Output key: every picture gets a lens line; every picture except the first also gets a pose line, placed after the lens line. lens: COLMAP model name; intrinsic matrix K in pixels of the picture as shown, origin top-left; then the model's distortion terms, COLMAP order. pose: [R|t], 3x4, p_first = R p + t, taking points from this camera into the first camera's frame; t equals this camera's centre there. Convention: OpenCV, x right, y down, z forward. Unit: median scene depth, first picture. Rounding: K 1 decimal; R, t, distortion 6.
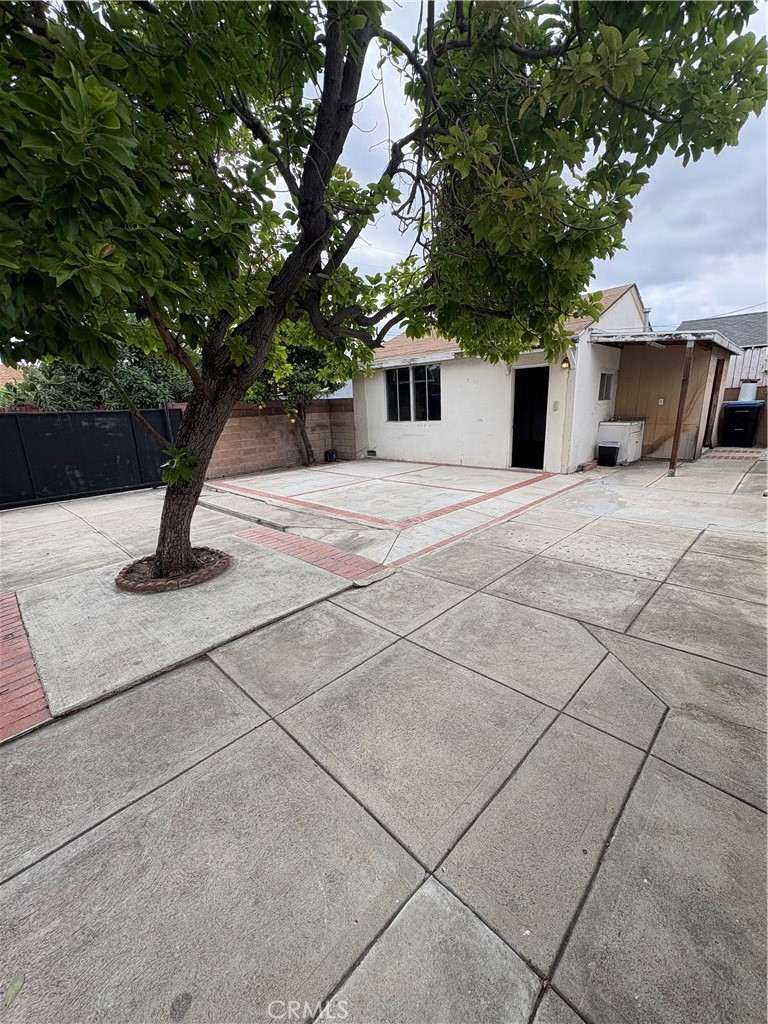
lens RADIAL K [[412.8, 0, 386.2], [0, 412.8, 513.2], [0, 0, 1]] dist [0.000873, -0.000298]
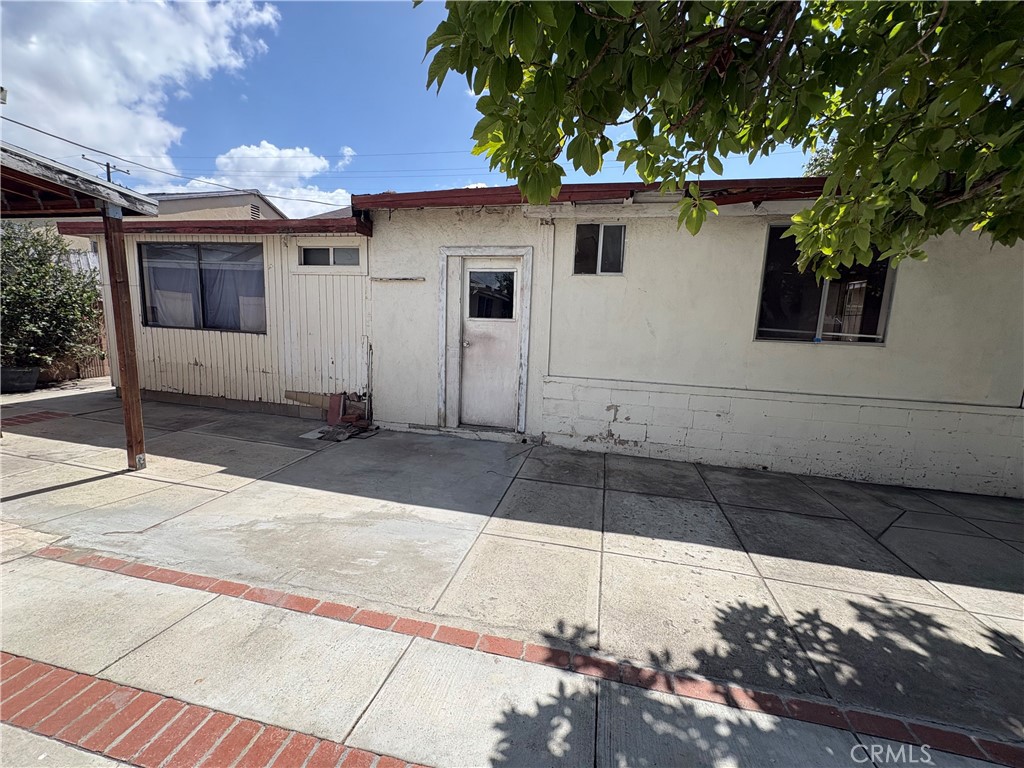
lens RADIAL K [[412.8, 0, 516.7], [0, 412.8, 384.0], [0, 0, 1]] dist [0.000873, -0.000298]
pose [[-0.529806, -0.104682, 0.841634, 0.047926], [0.197997, 0.949666, 0.242757, -0.296589], [-0.824683, 0.295255, -0.482413, 1.128140]]
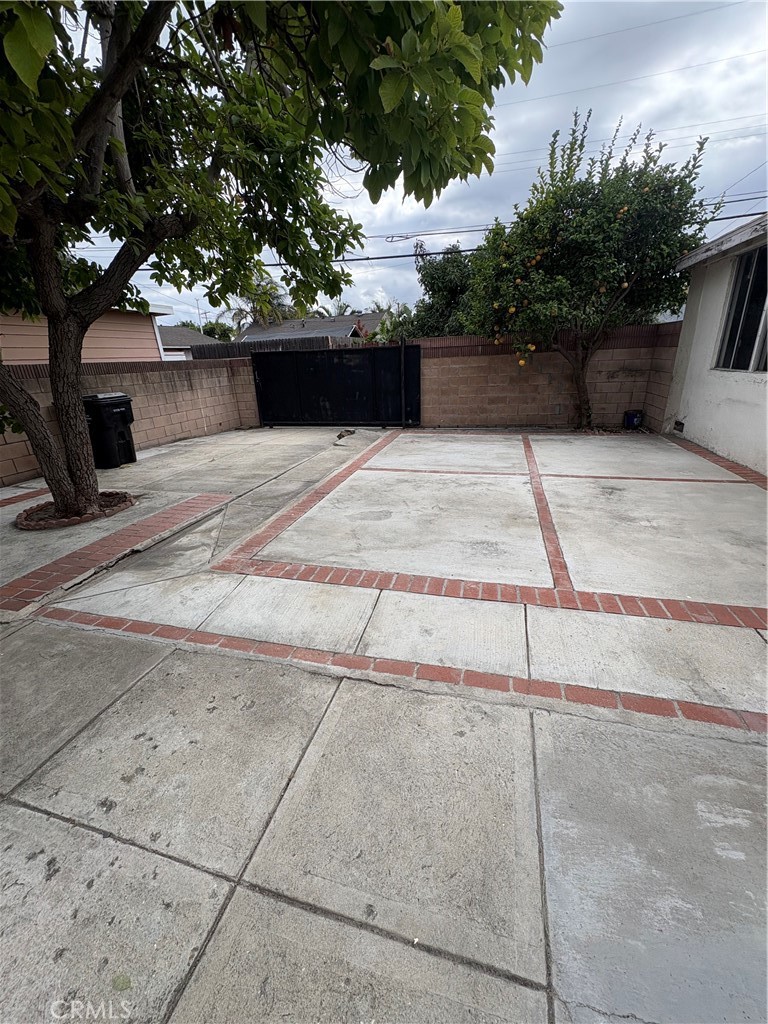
lens RADIAL K [[412.8, 0, 379.4], [0, 412.8, 510.7], [0, 0, 1]] dist [0.000873, -0.000298]
pose [[0.481825, 0.324871, -0.813821, 0.544107], [-0.198911, 0.945040, 0.259487, -0.218145], [0.853393, 0.036851, 0.519964, 0.803018]]
